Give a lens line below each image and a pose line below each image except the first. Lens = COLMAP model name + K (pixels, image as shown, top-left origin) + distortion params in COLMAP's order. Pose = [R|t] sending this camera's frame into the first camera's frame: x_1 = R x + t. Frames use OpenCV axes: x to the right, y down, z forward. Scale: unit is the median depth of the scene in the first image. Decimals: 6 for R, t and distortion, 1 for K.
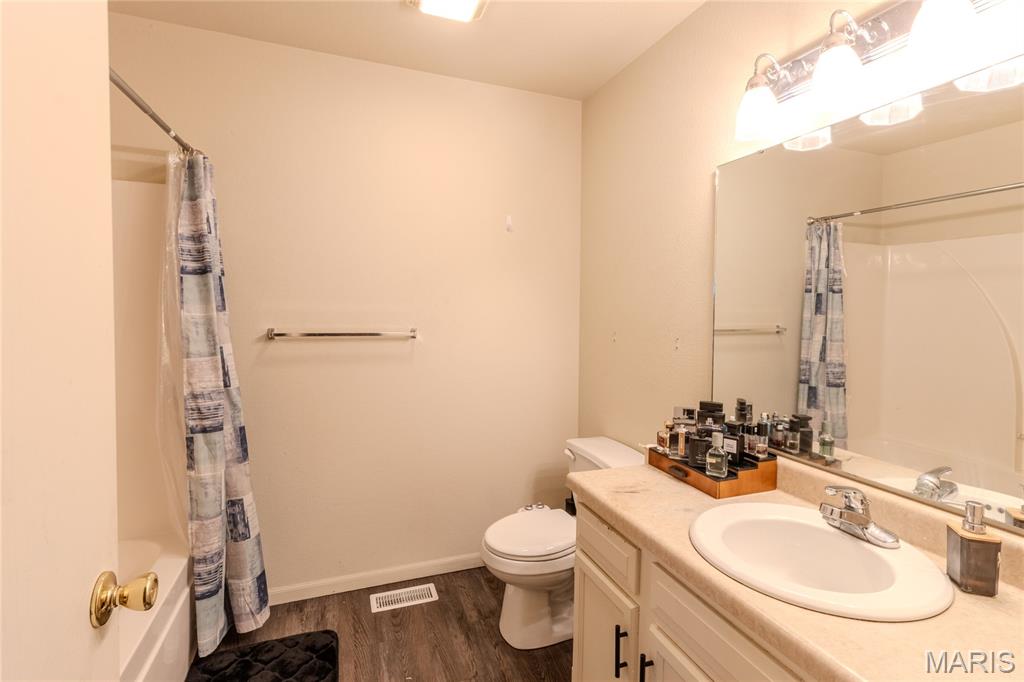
lens RADIAL K [[484.0, 0, 525.4], [0, 484.0, 329.9], [0, 0, 1]] dist [0.002655, 0.000088]
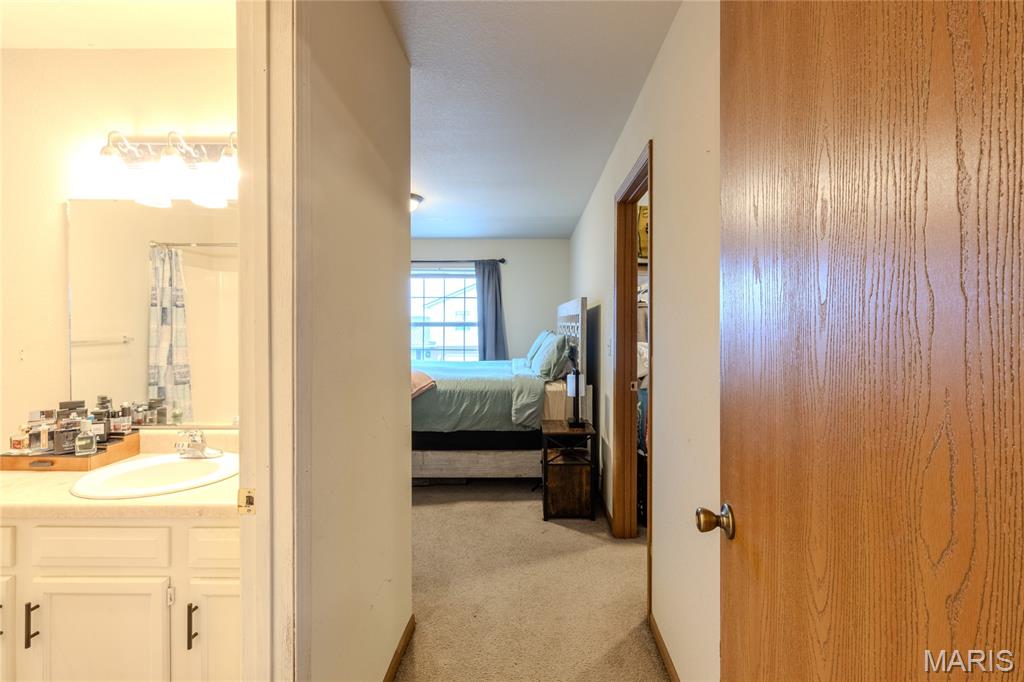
lens RADIAL K [[476.1, 0, 525.5], [0, 476.1, 327.7], [0, 0, 1]] dist [0.004099, -0.000283]
pose [[0.364893, -0.017458, 0.930886, -0.261308], [0.042288, 0.999103, 0.002162, 0.014674], [-0.930089, 0.038576, 0.365304, -0.405856]]
